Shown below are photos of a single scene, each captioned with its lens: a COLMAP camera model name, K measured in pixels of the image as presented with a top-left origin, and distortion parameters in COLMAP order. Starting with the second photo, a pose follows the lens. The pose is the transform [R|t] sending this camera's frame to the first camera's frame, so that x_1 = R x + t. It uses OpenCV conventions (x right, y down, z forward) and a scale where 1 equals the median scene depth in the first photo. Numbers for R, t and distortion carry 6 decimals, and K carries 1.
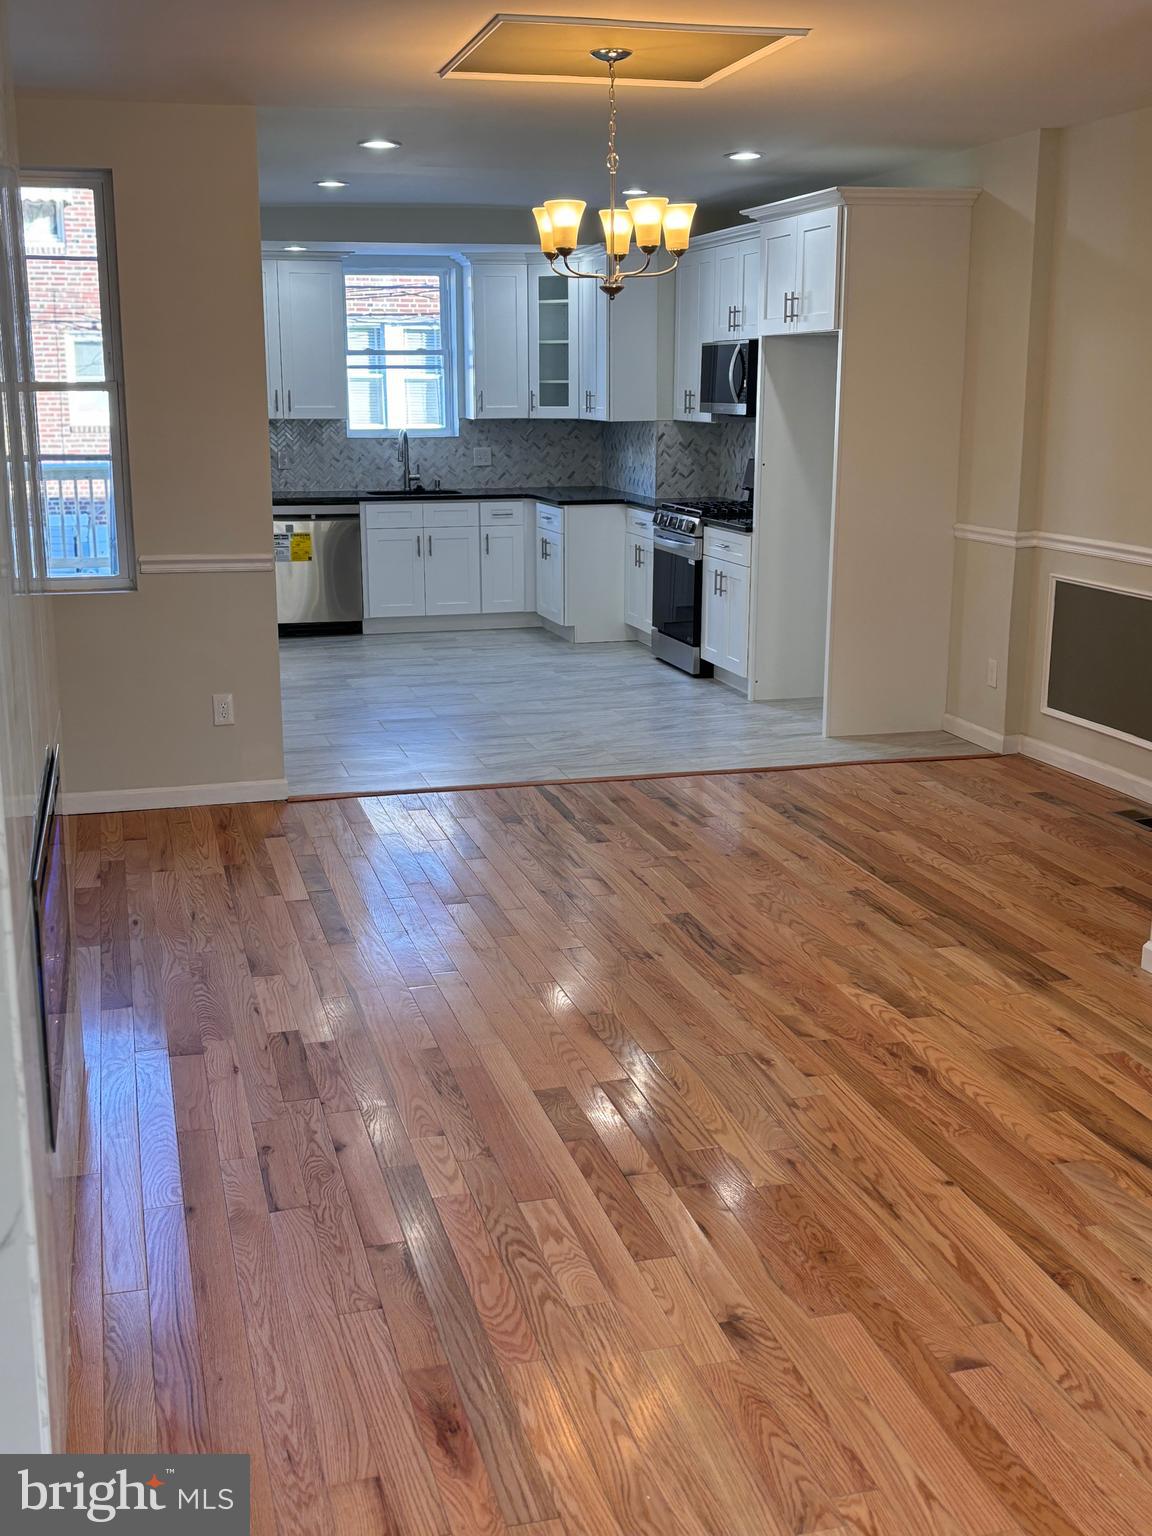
lens RADIAL K [[1676.0, 0, 558.0], [0, 1676.0, 779.6], [0, 0, 1]] dist [0.064495, 0.000000]
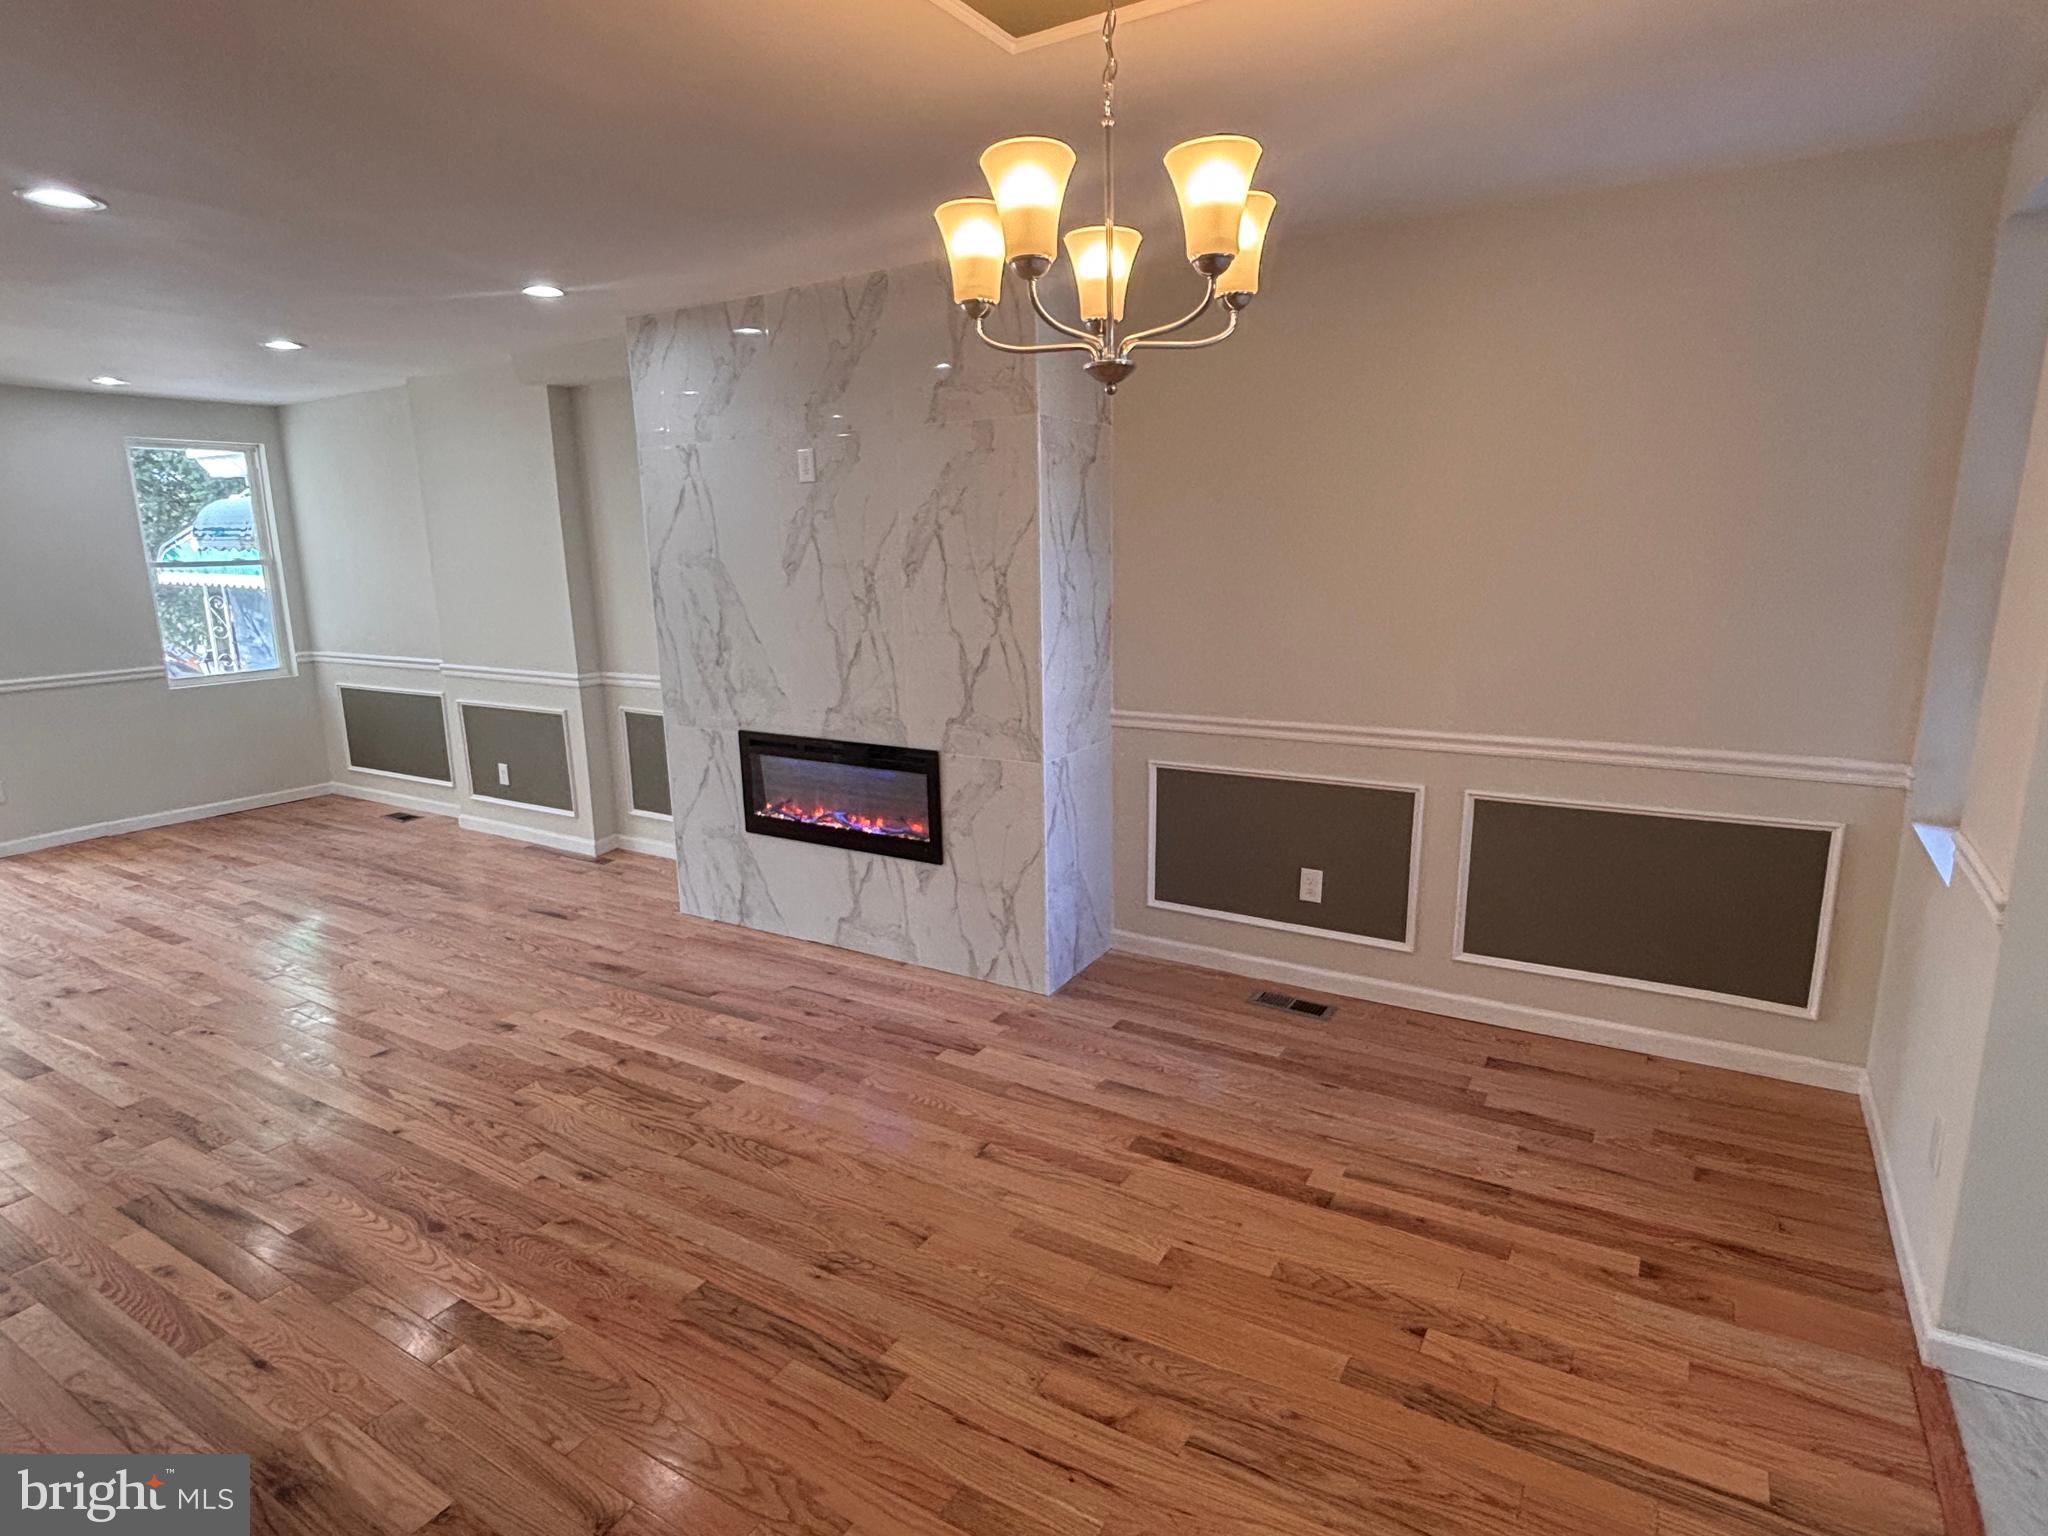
lens RADIAL K [[1099.9, 0, 1024.5], [0, 1099.9, 762.5], [0, 0, 1]] dist [-0.004772, 0.003529]
pose [[-0.721519, 0.160941, -0.673431, 0.173902], [-0.135365, 0.921054, 0.365151, -0.185840], [0.679034, 0.354622, -0.642772, 0.757387]]
